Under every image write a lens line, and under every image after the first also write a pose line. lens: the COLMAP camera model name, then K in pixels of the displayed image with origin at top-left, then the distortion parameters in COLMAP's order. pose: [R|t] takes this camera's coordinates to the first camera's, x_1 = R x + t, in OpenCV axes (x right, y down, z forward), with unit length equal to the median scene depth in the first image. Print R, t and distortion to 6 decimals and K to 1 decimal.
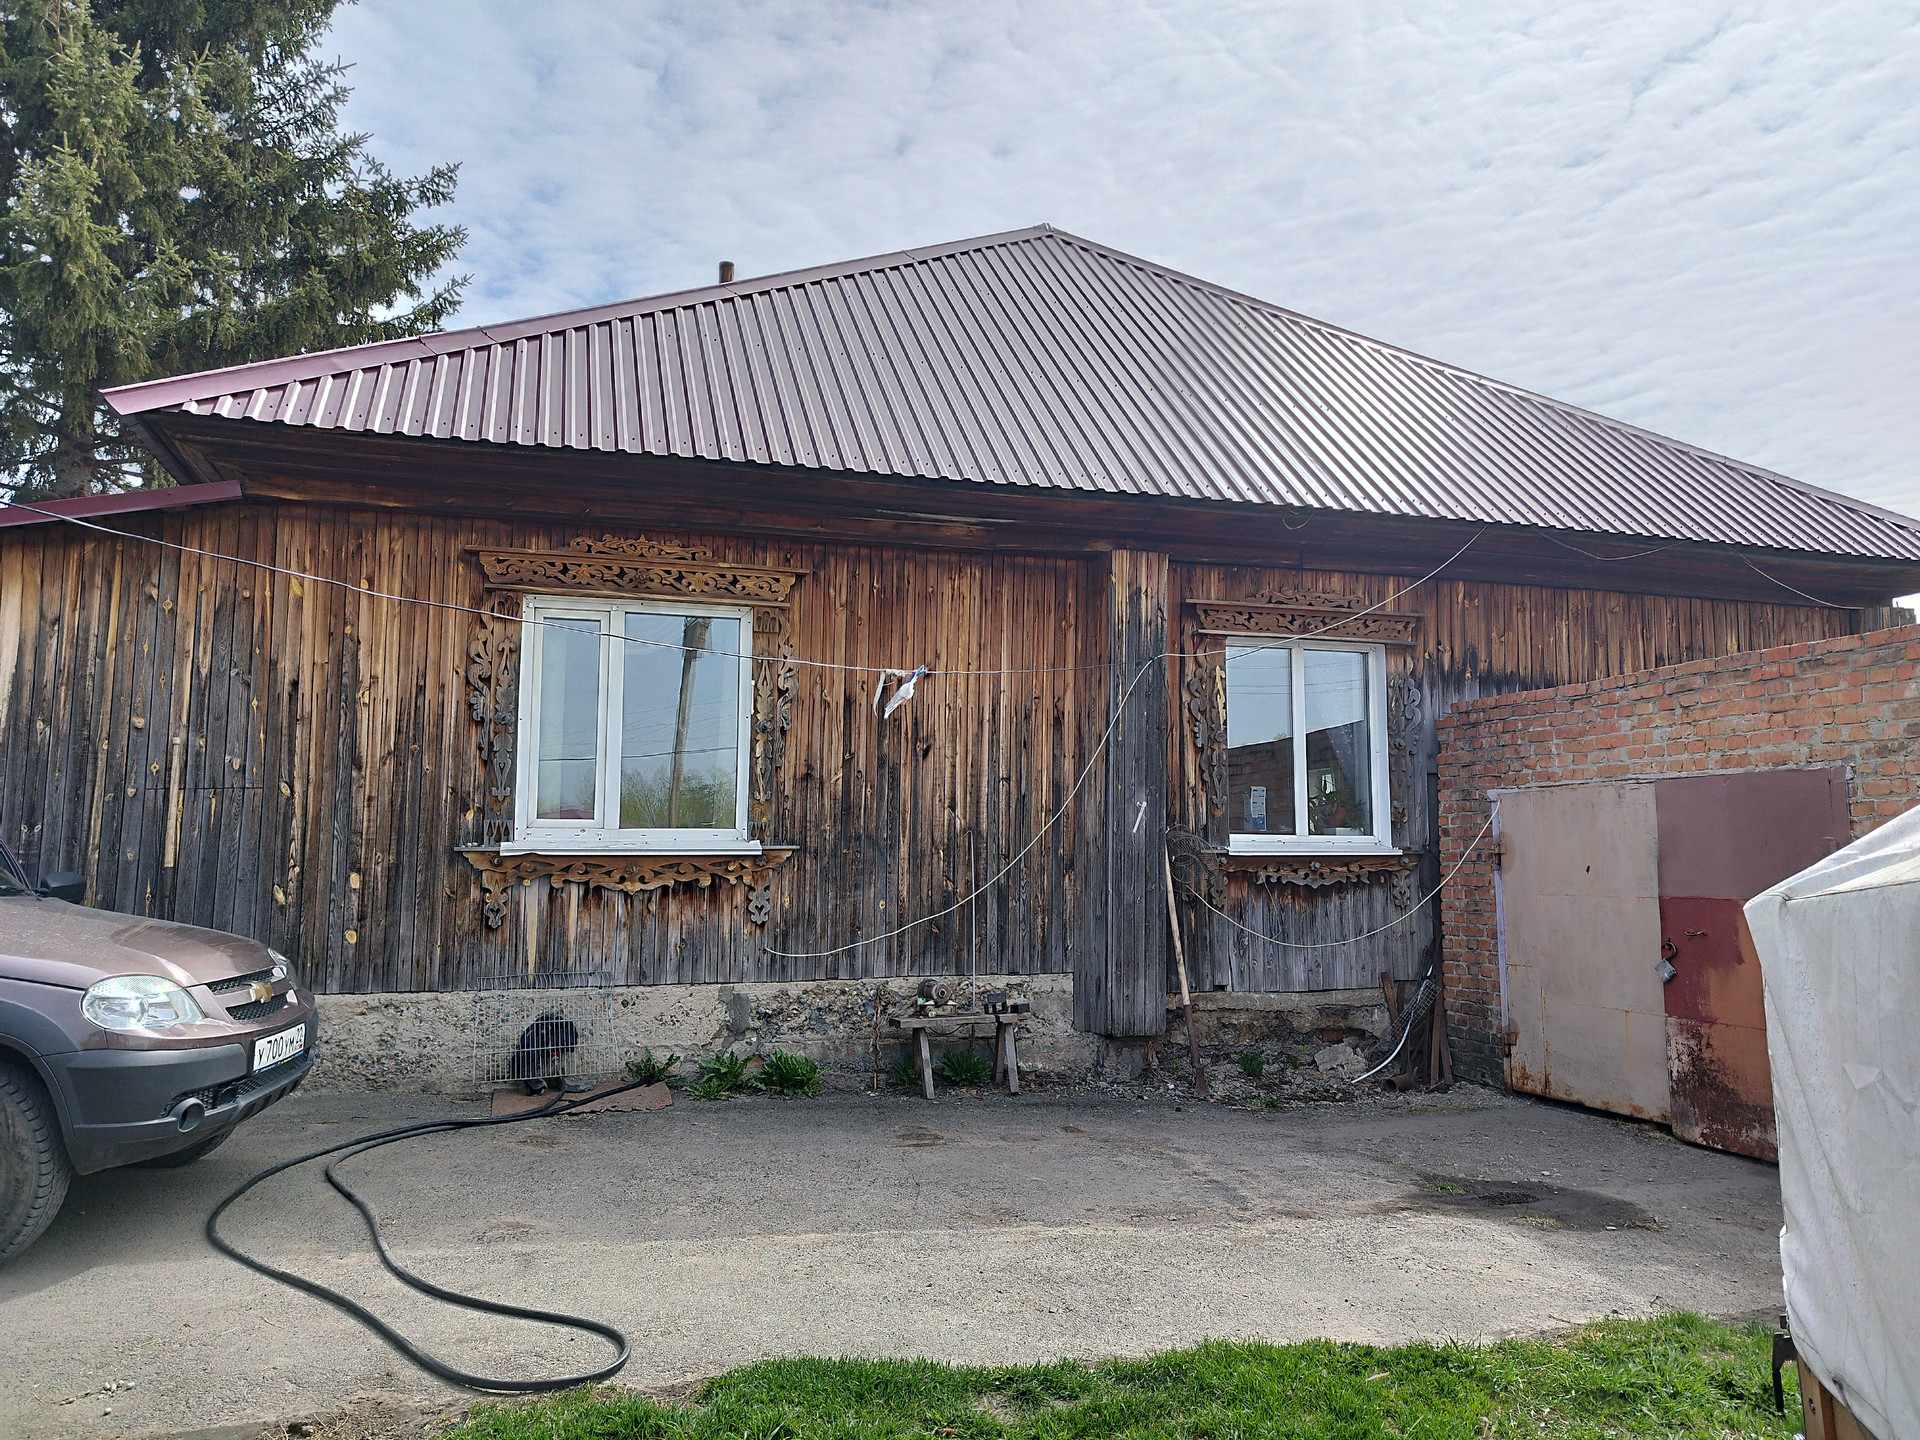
lens RADIAL K [[1398.9, 0, 959.4], [0, 1398.9, 716.2], [0, 0, 1]] dist [0.000535, -0.001646]
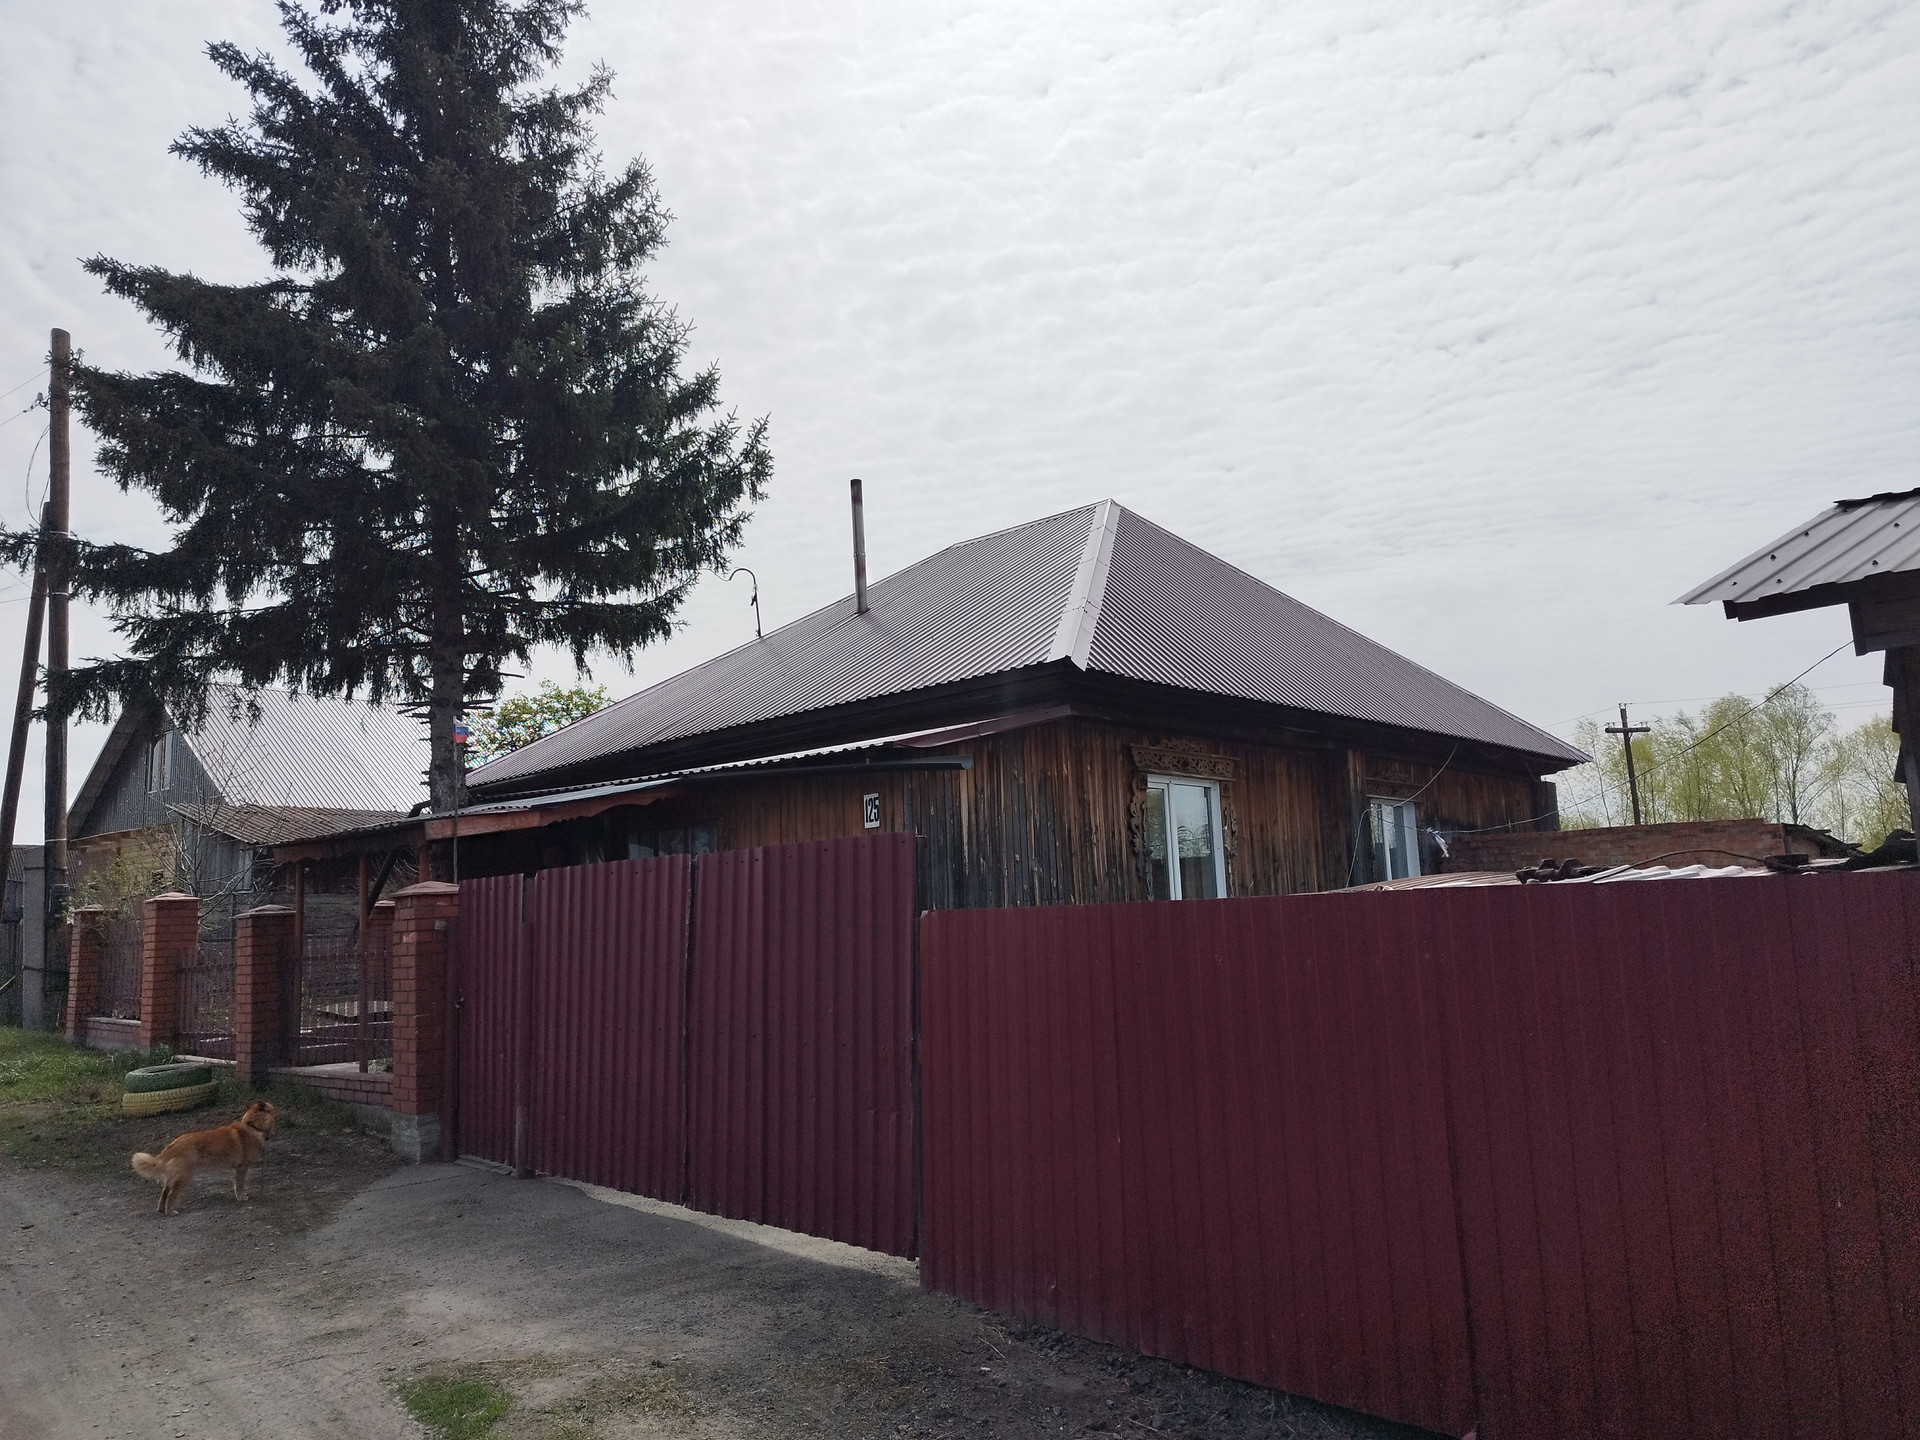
lens RADIAL K [[1398.9, 0, 961.7], [0, 1398.9, 717.6], [0, 0, 1]] dist [0.000535, -0.001646]
pose [[0.860424, 0.045820, 0.507515, -1.306122], [-0.020510, 0.998256, -0.055352, -0.057670], [-0.509166, 0.037217, 0.859863, -0.278691]]
